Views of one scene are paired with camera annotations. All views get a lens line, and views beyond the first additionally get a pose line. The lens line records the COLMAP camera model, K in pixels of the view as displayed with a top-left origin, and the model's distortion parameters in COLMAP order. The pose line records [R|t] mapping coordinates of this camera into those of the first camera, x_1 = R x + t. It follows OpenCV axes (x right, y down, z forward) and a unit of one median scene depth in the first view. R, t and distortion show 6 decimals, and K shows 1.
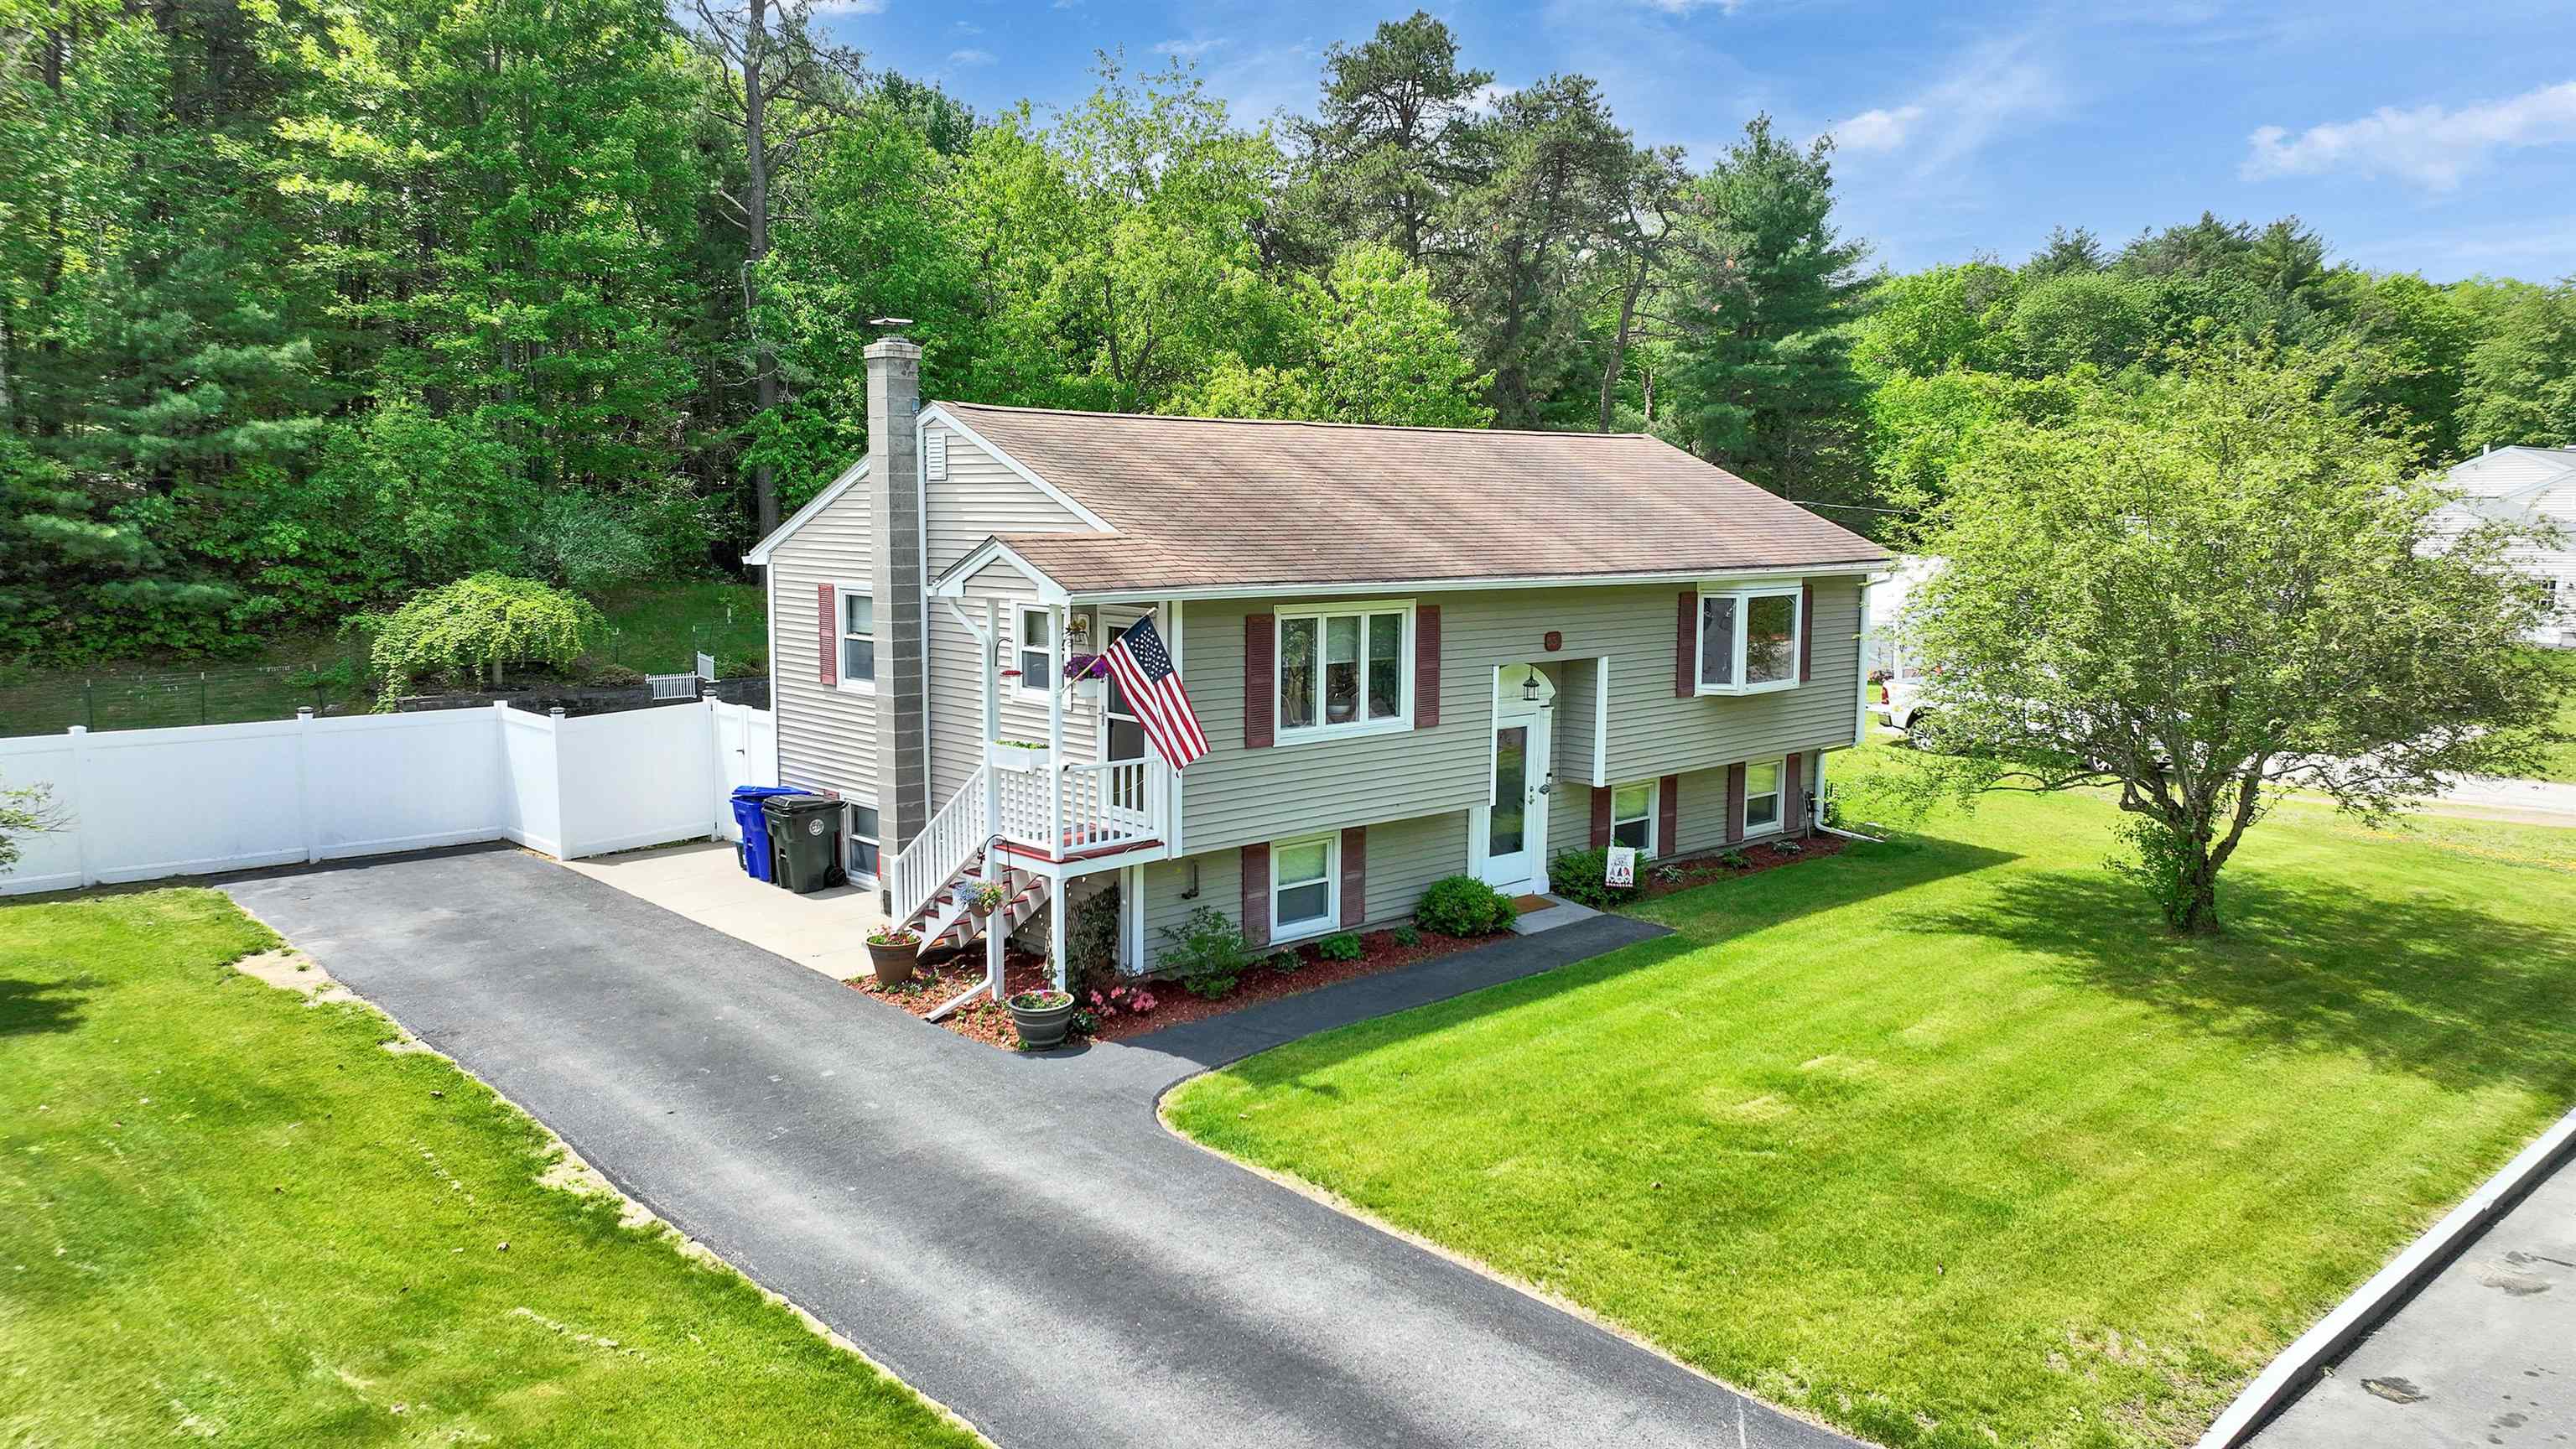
lens RADIAL K [[1809.5, 0, 1295.1], [0, 1809.5, 730.0], [0, 0, 1]] dist [-0.004625, 0.020813]
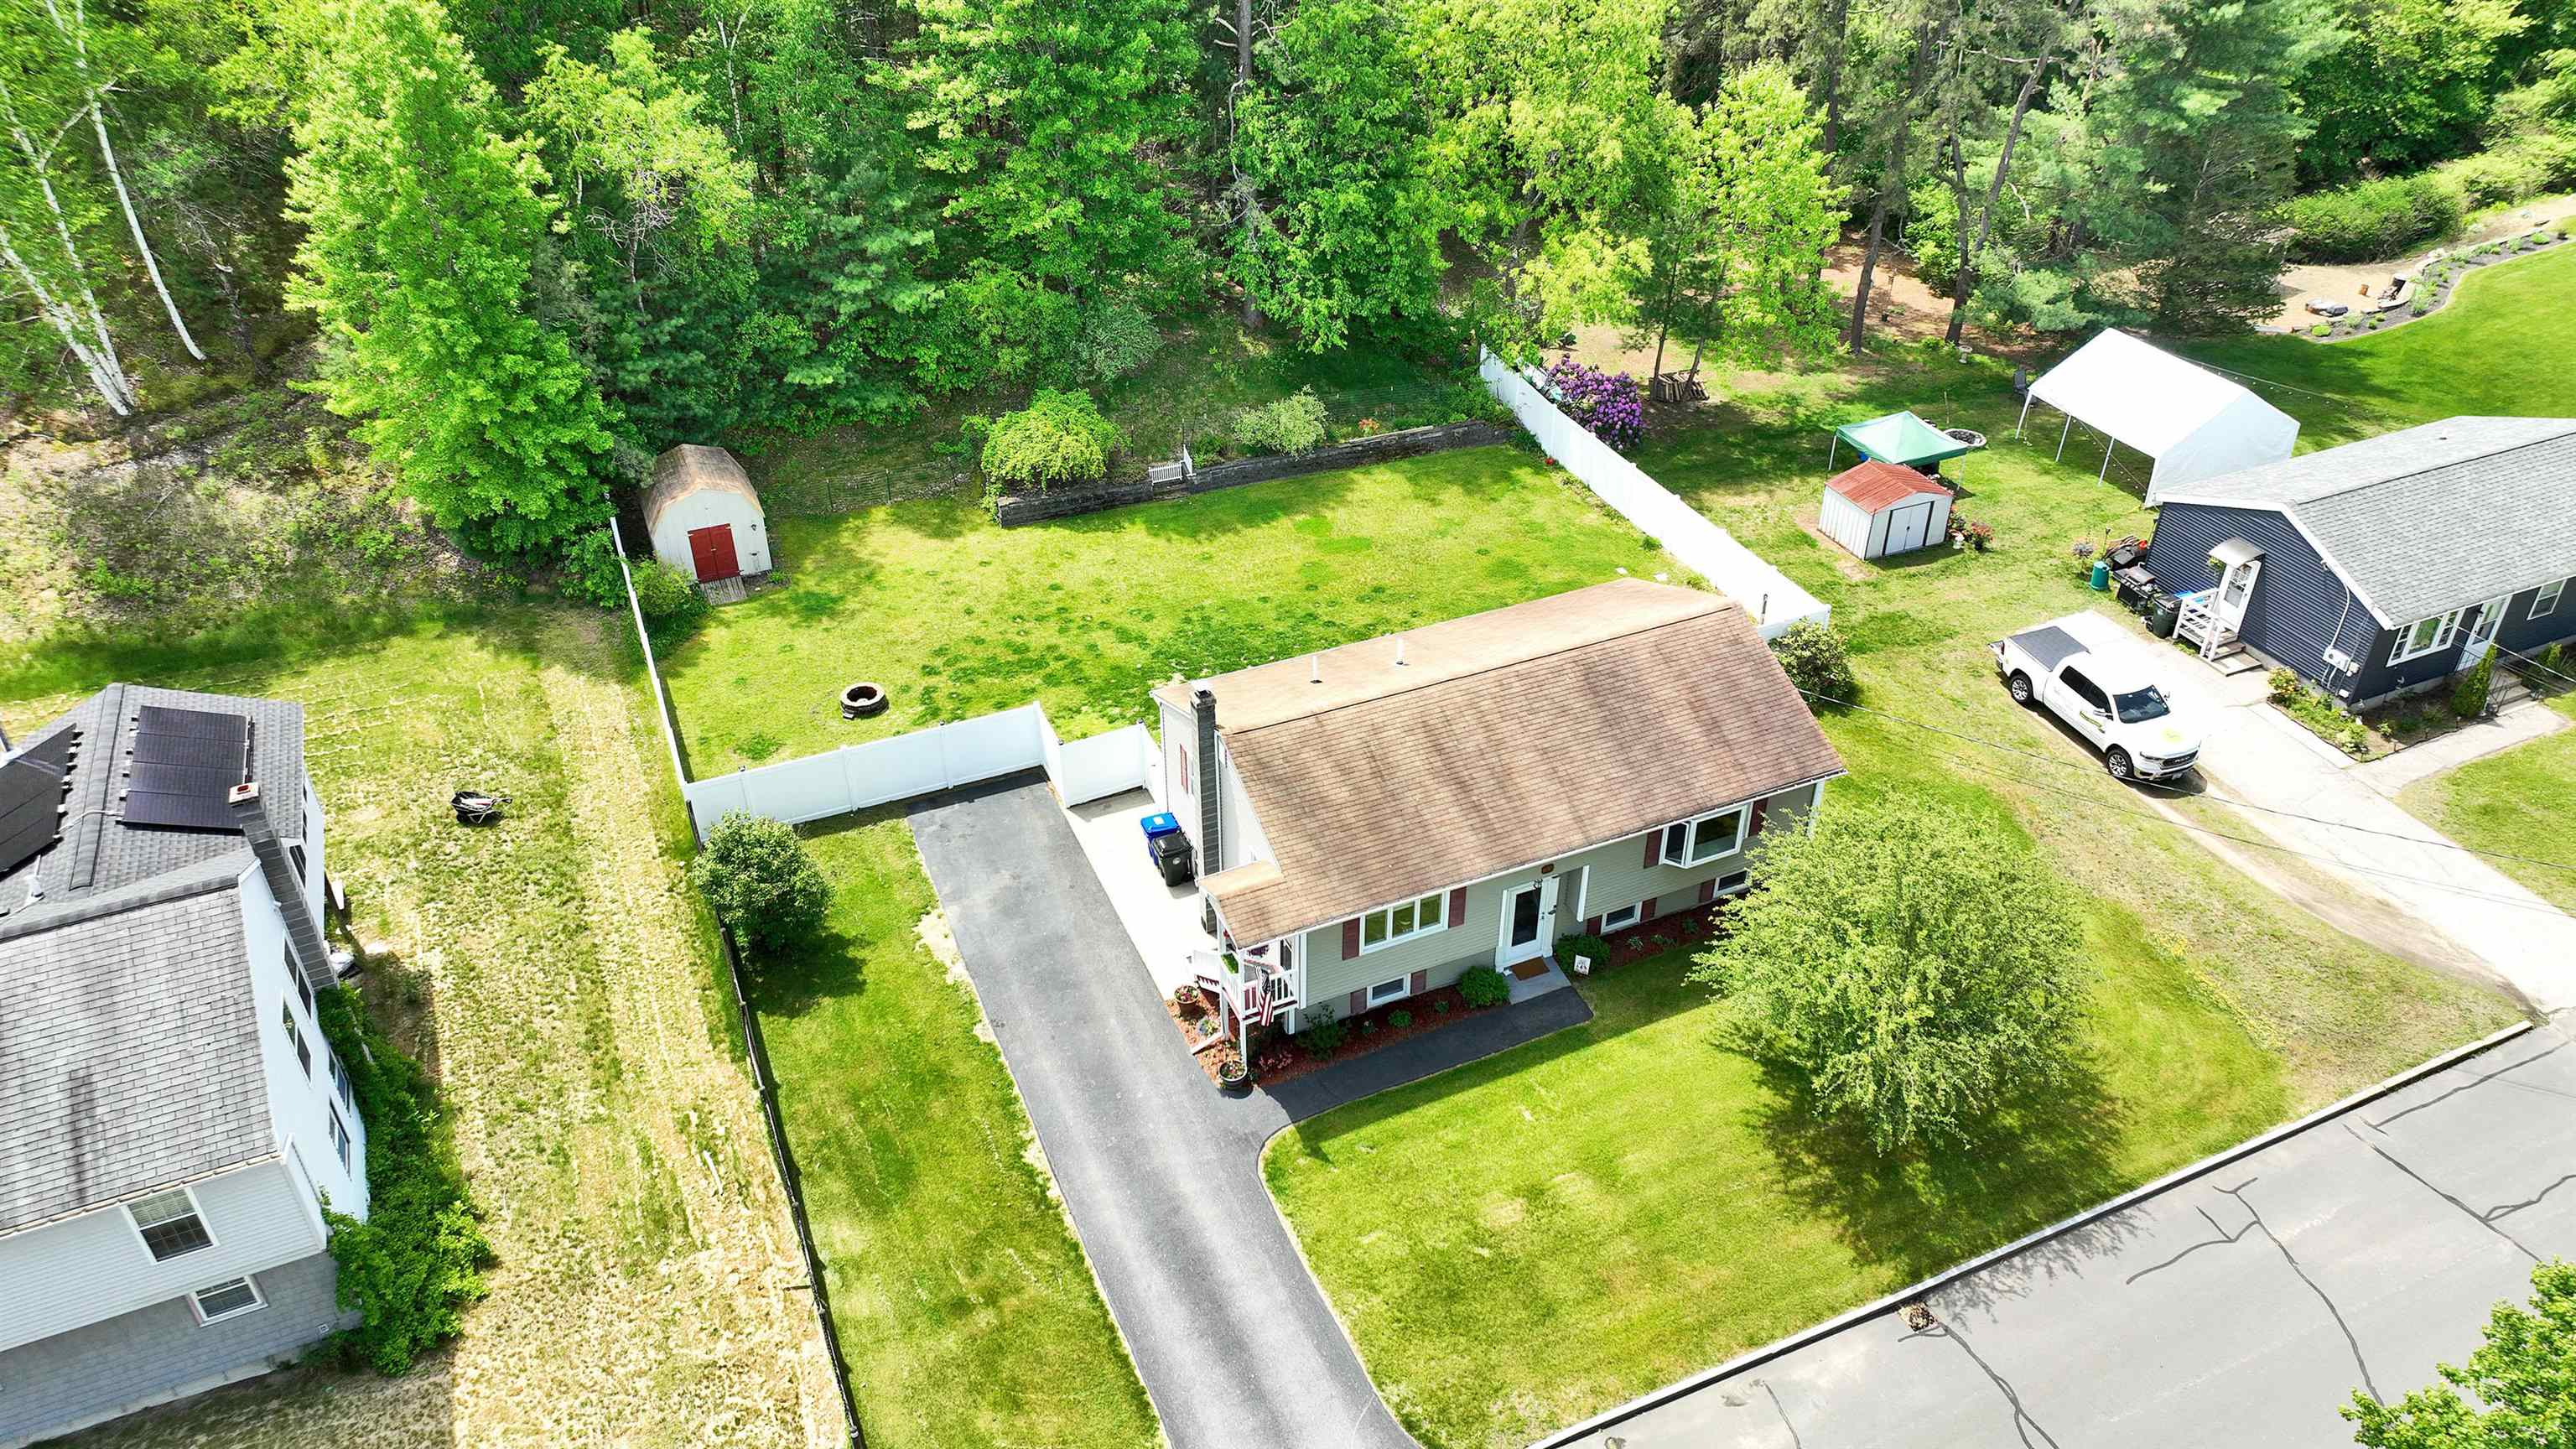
lens RADIAL K [[1809.5, 0, 1300.9], [0, 1809.5, 717.5], [0, 0, 1]] dist [-0.004625, 0.020813]
pose [[0.943902, 0.180271, -0.276681, 0.389660], [-0.031781, 0.883552, 0.467254, -1.039401], [0.328694, -0.432248, 0.839715, -0.551552]]
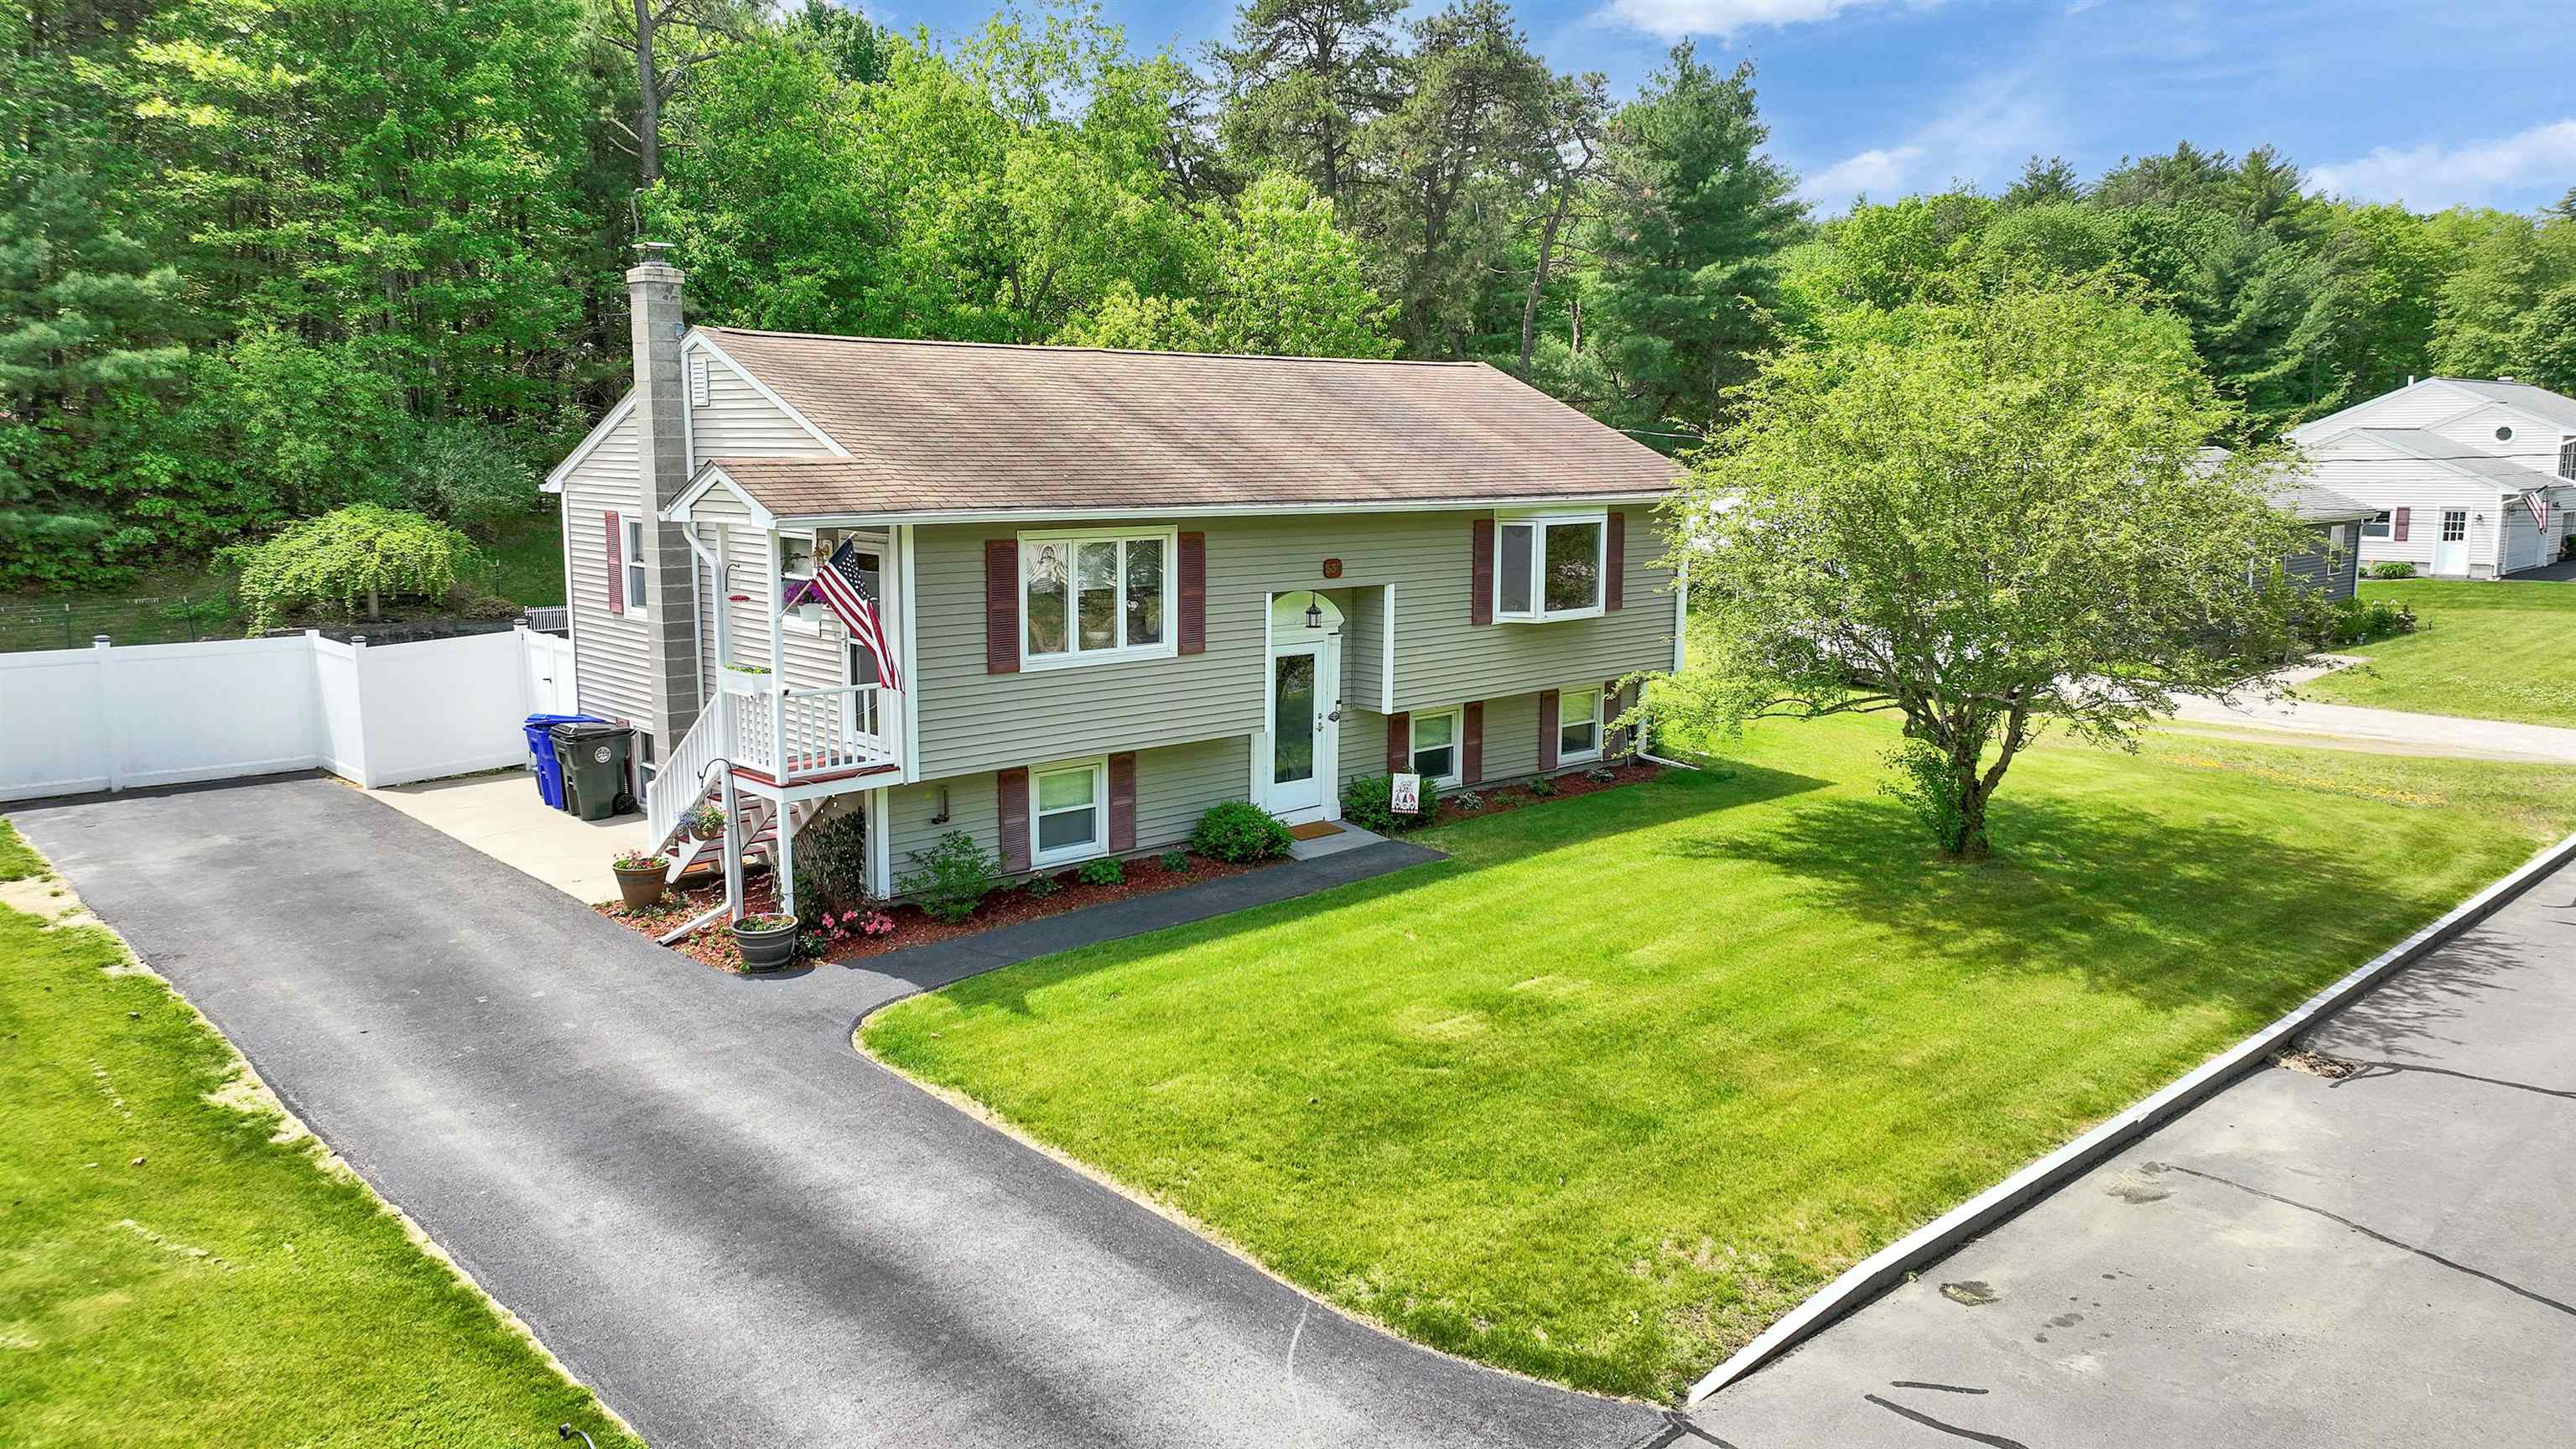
lens RADIAL K [[1809.5, 0, 1294.9], [0, 1809.5, 732.5], [0, 0, 1]] dist [-0.004625, 0.020813]
pose [[0.999995, -0.000947, 0.002850, 0.120667], [0.000843, 0.999338, 0.036381, 0.005442], [-0.002883, -0.036379, 0.999334, -0.004144]]
